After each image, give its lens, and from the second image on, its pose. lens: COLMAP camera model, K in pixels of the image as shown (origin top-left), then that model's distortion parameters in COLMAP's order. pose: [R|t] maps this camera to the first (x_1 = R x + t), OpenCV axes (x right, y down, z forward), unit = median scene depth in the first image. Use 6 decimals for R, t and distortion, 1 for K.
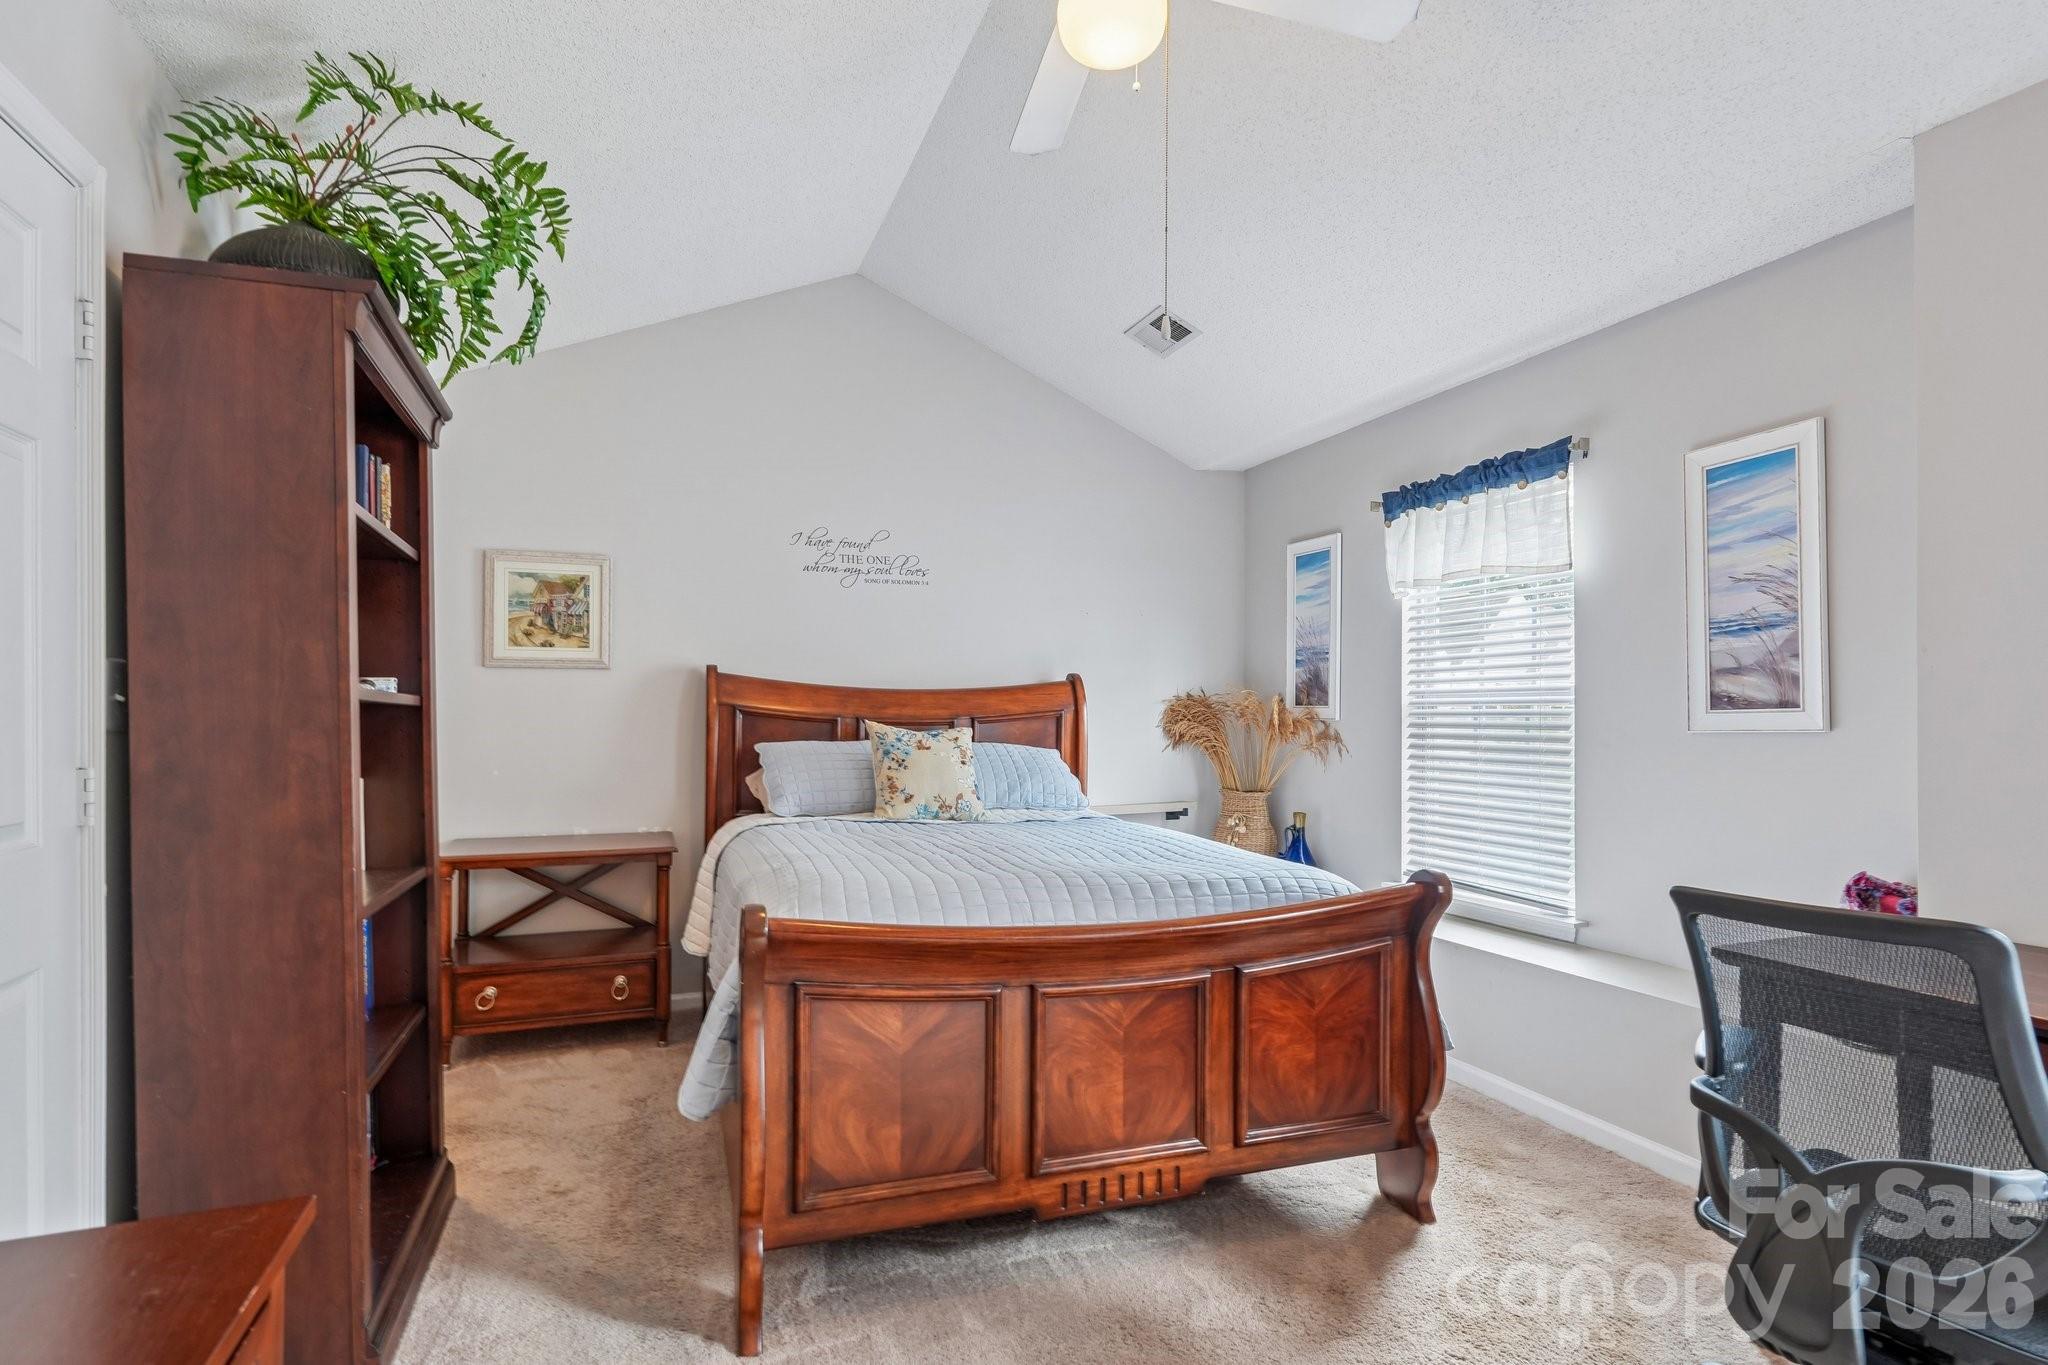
lens RADIAL K [[1012.3, 0, 1019.4], [0, 1012.3, 706.8], [0, 0, 1]] dist [0.000886, -0.000051]
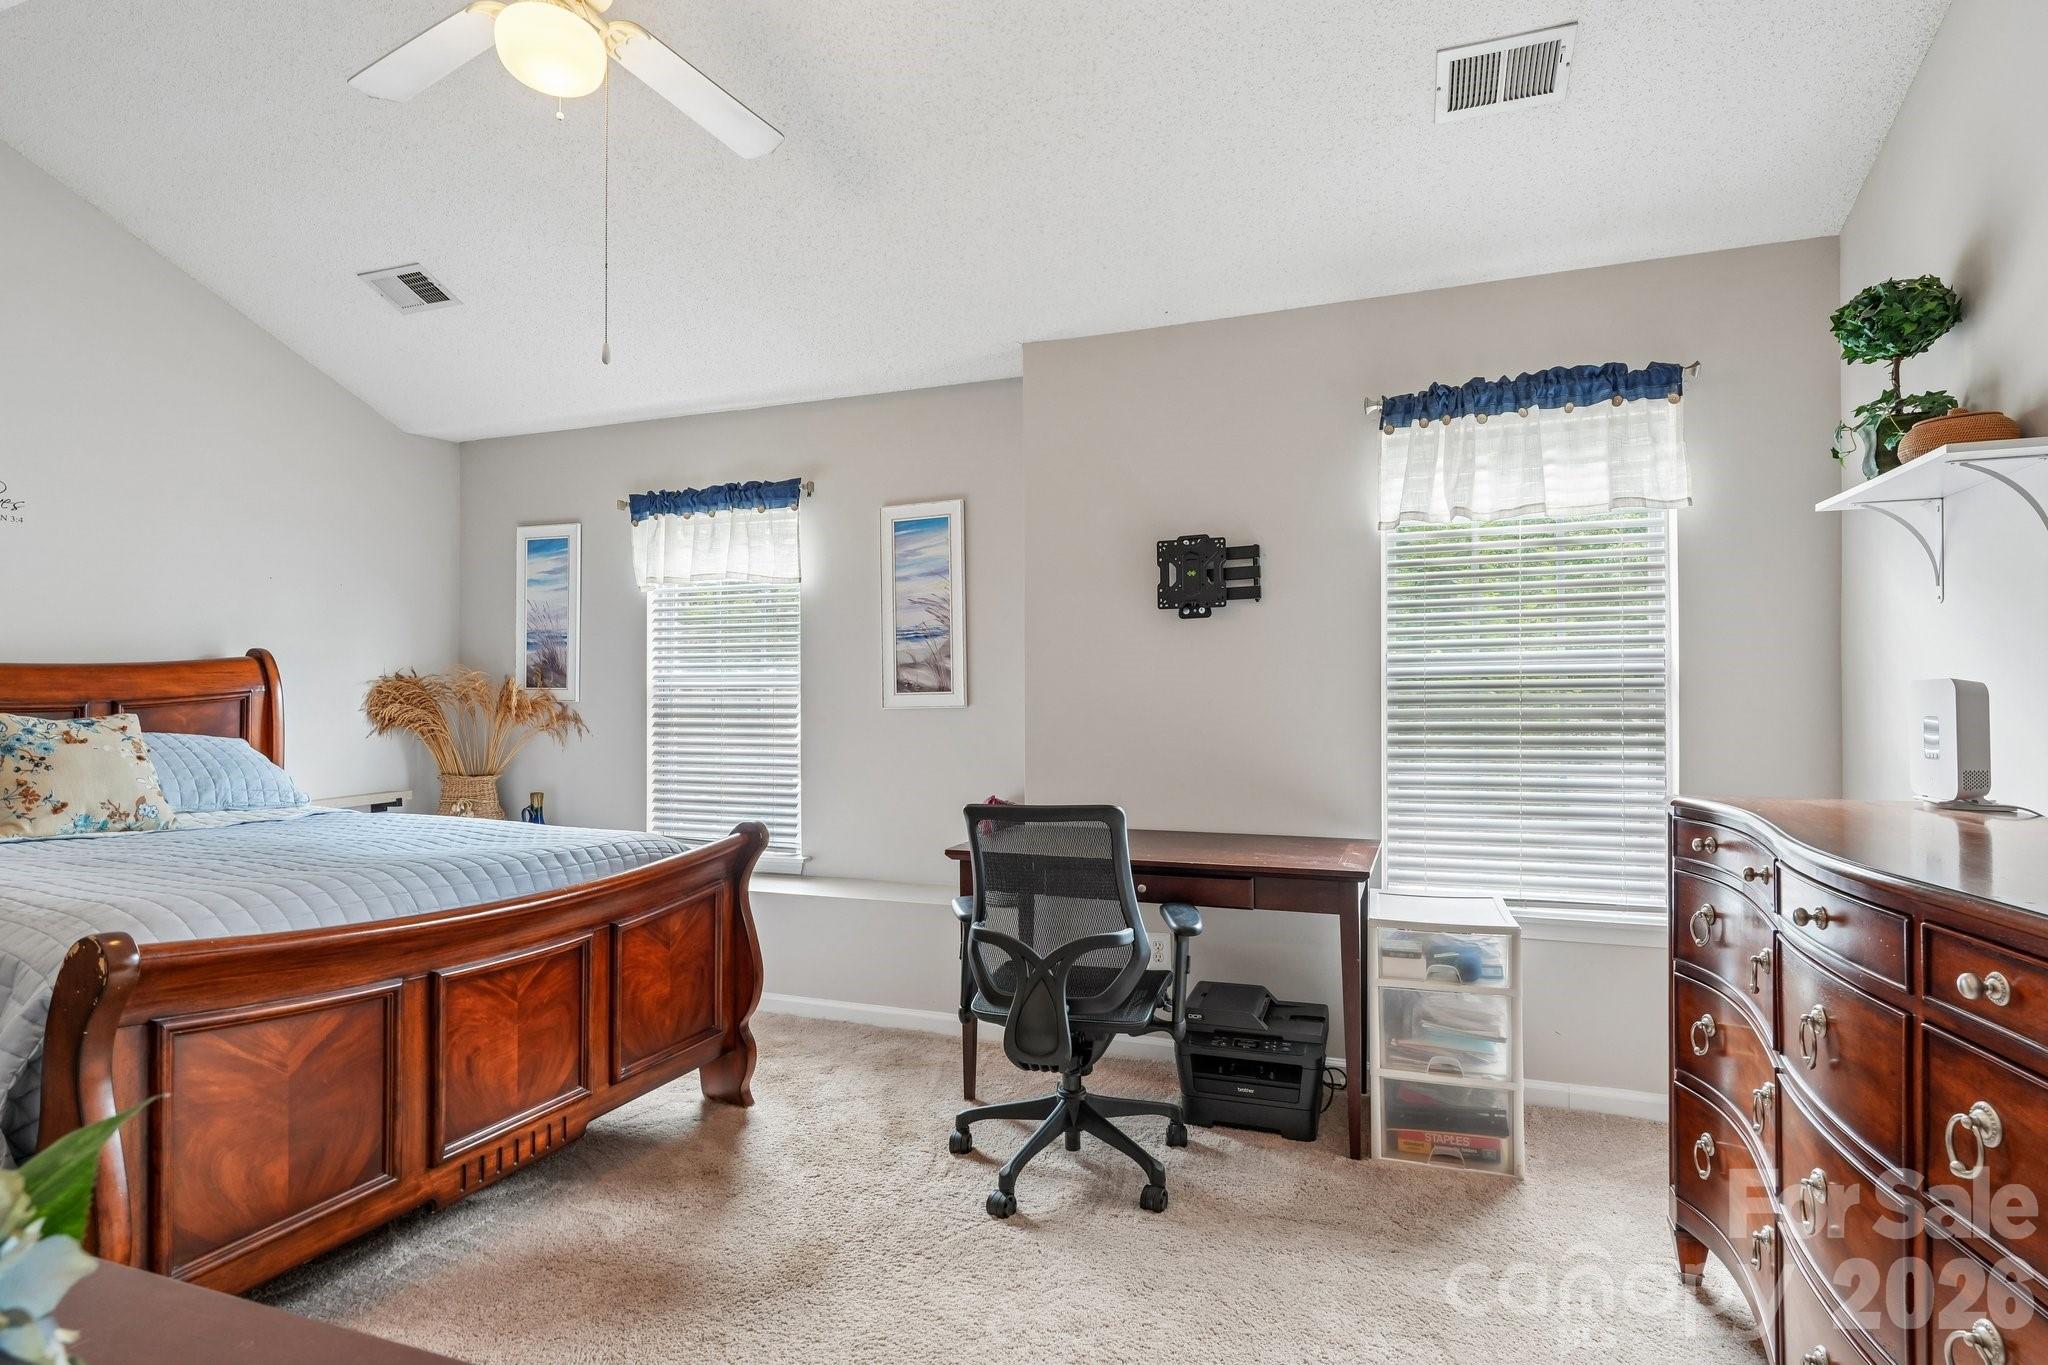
lens RADIAL K [[1003.3, 0, 1024.0], [0, 1003.3, 682.5], [0, 0, 1]] dist [0.000927, -0.000416]
pose [[0.660895, 0.008388, 0.750432, -0.258281], [-0.004108, 0.999963, -0.007560, -0.001182], [-0.750467, 0.001914, 0.660905, -0.057347]]
